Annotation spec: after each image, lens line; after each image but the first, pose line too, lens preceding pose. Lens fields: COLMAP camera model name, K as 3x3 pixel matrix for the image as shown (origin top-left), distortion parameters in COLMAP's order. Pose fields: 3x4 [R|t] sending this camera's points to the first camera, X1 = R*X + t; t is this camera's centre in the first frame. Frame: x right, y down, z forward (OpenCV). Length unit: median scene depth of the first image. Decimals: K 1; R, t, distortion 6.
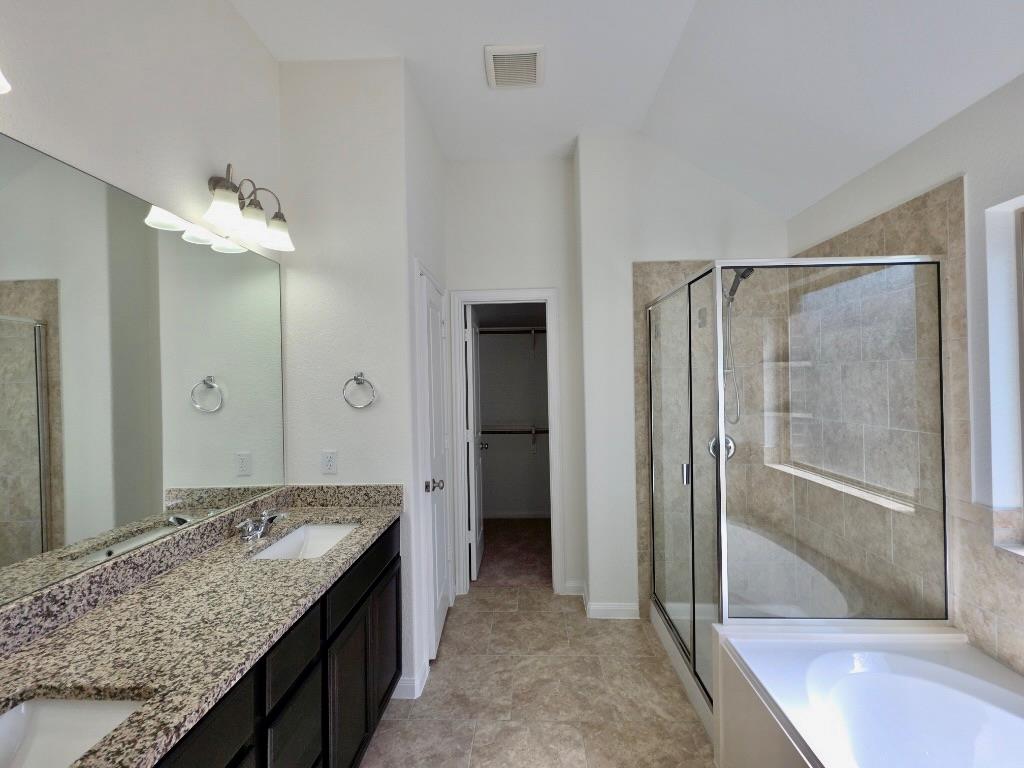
lens RADIAL K [[433.3, 0, 510.8], [0, 433.3, 381.4], [0, 0, 1]] dist [0.012690, -0.008346]
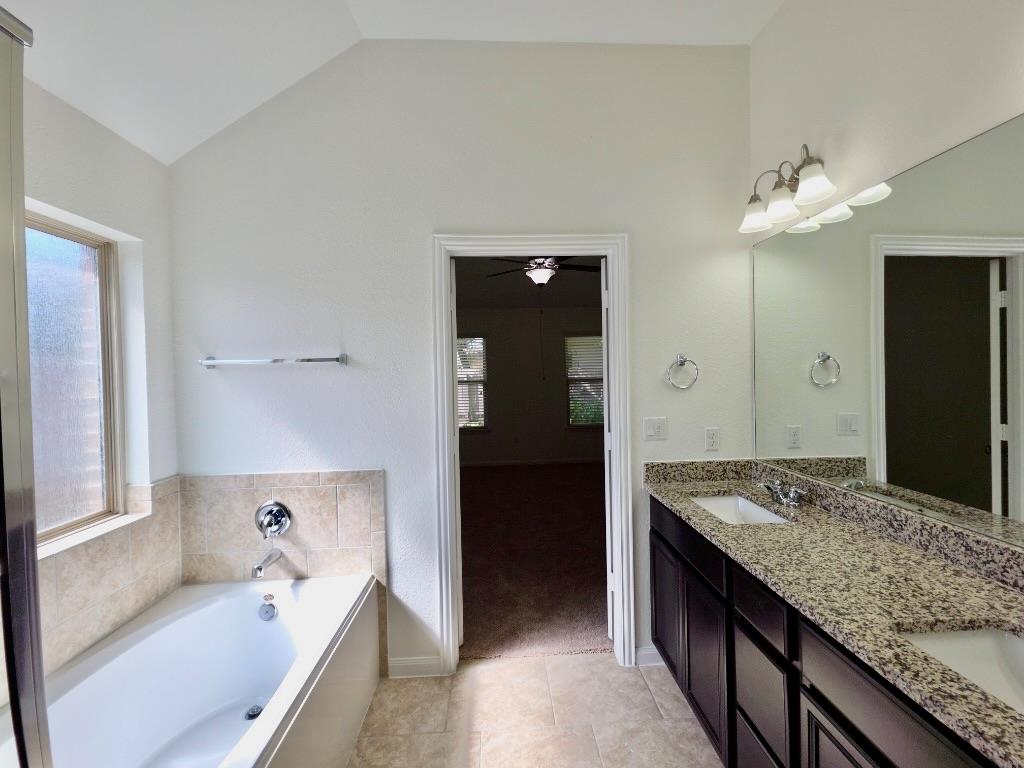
lens RADIAL K [[433.3, 0, 513.6], [0, 433.3, 380.5], [0, 0, 1]] dist [0.012690, -0.008346]
pose [[-0.995186, 0.039932, -0.089502, 0.174787], [0.038422, 0.999090, 0.018528, 0.018106], [0.090161, 0.015000, -0.995814, 1.932970]]
